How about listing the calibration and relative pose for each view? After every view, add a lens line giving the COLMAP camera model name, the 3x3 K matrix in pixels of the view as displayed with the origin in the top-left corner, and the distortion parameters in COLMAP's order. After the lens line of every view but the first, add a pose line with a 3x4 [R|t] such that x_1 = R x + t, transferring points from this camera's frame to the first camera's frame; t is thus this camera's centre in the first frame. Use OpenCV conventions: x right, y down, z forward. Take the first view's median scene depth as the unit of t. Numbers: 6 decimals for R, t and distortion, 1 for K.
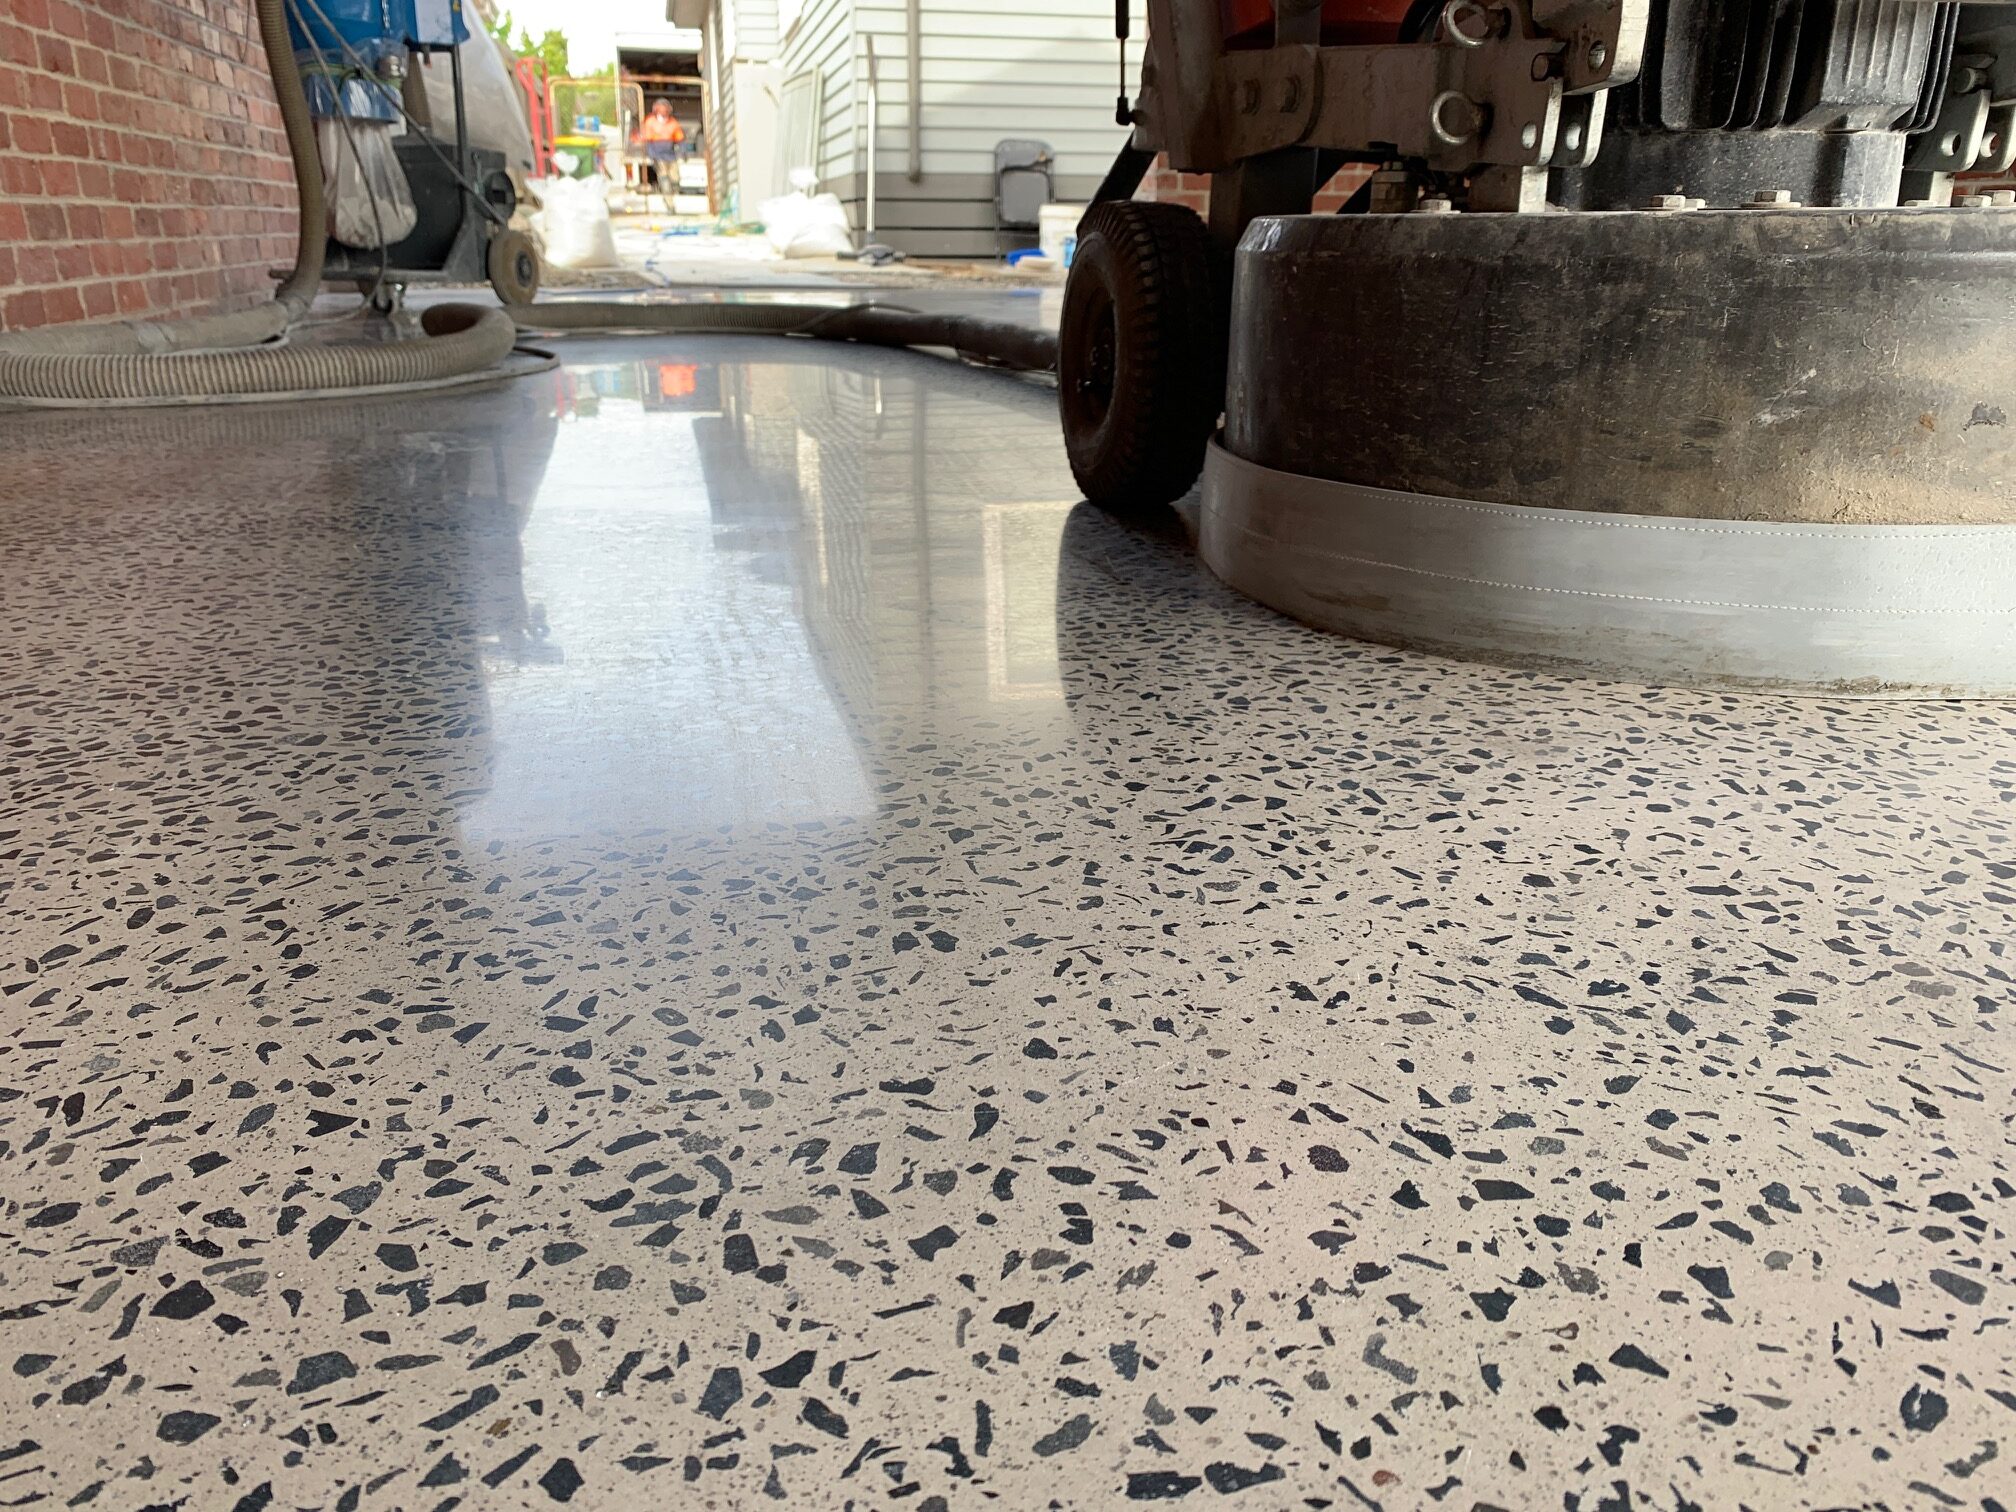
lens RADIAL K [[1506.9, 0, 1011.0], [0, 1506.9, 535.4], [0, 0, 1]] dist [0.067612, -0.062070]
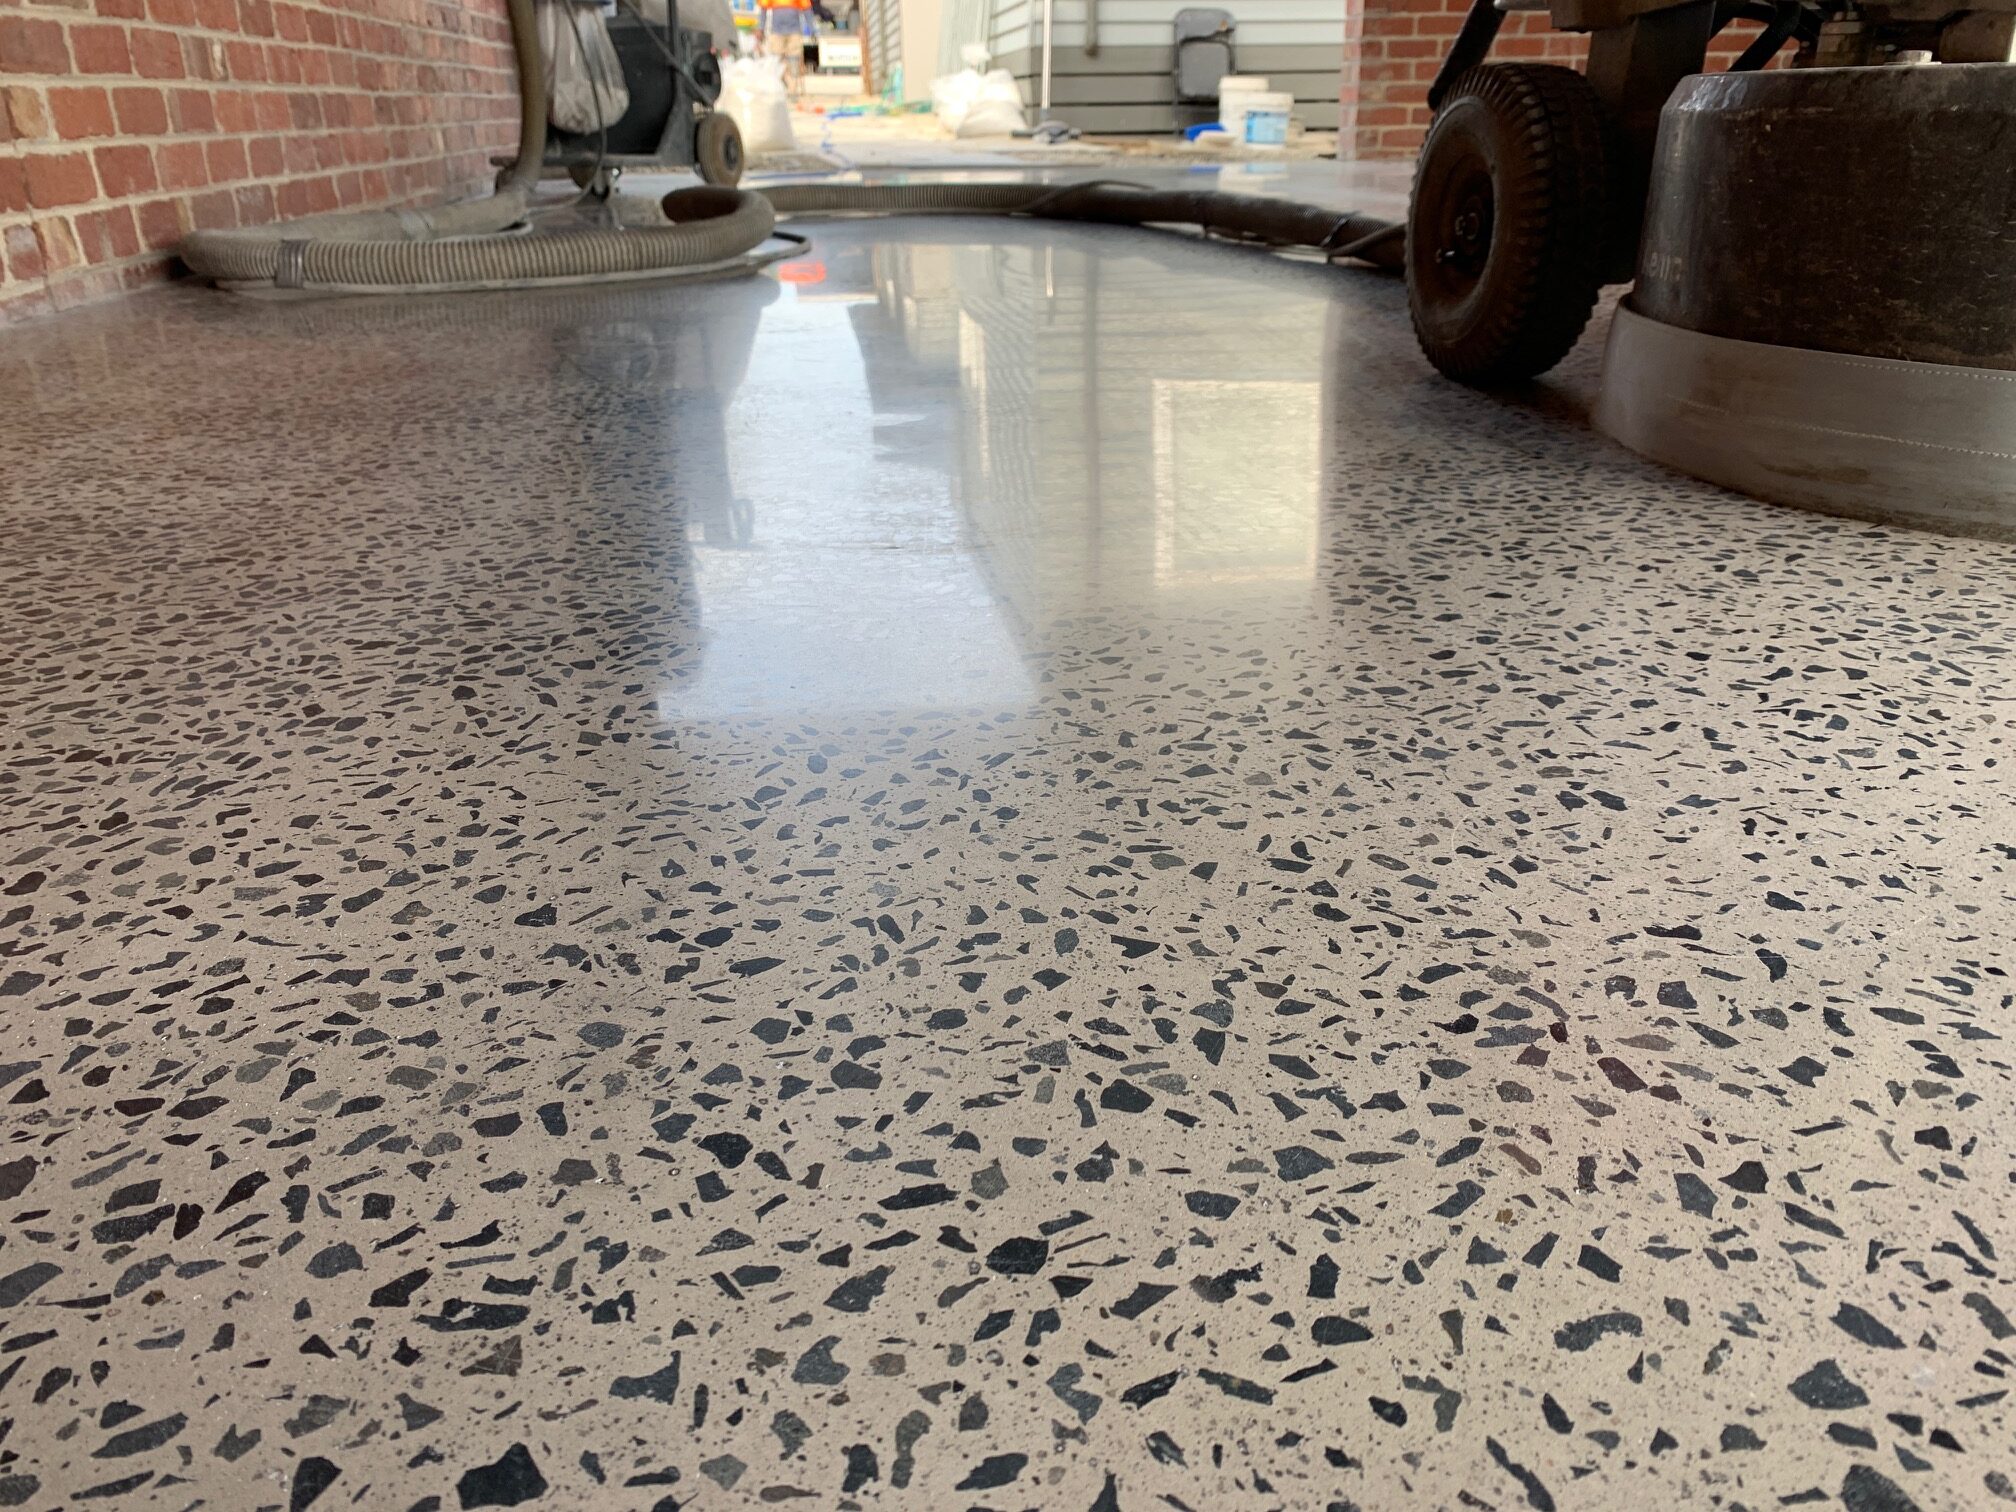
lens RADIAL K [[1537.1, 0, 1007.6], [0, 1537.1, 538.1], [0, 0, 1]] dist [0.037216, -0.029039]
pose [[0.997721, 0.002834, -0.067416, -0.236372], [0.002053, 0.997380, 0.072305, 0.011599], [0.067444, -0.072278, 0.995102, -0.026301]]
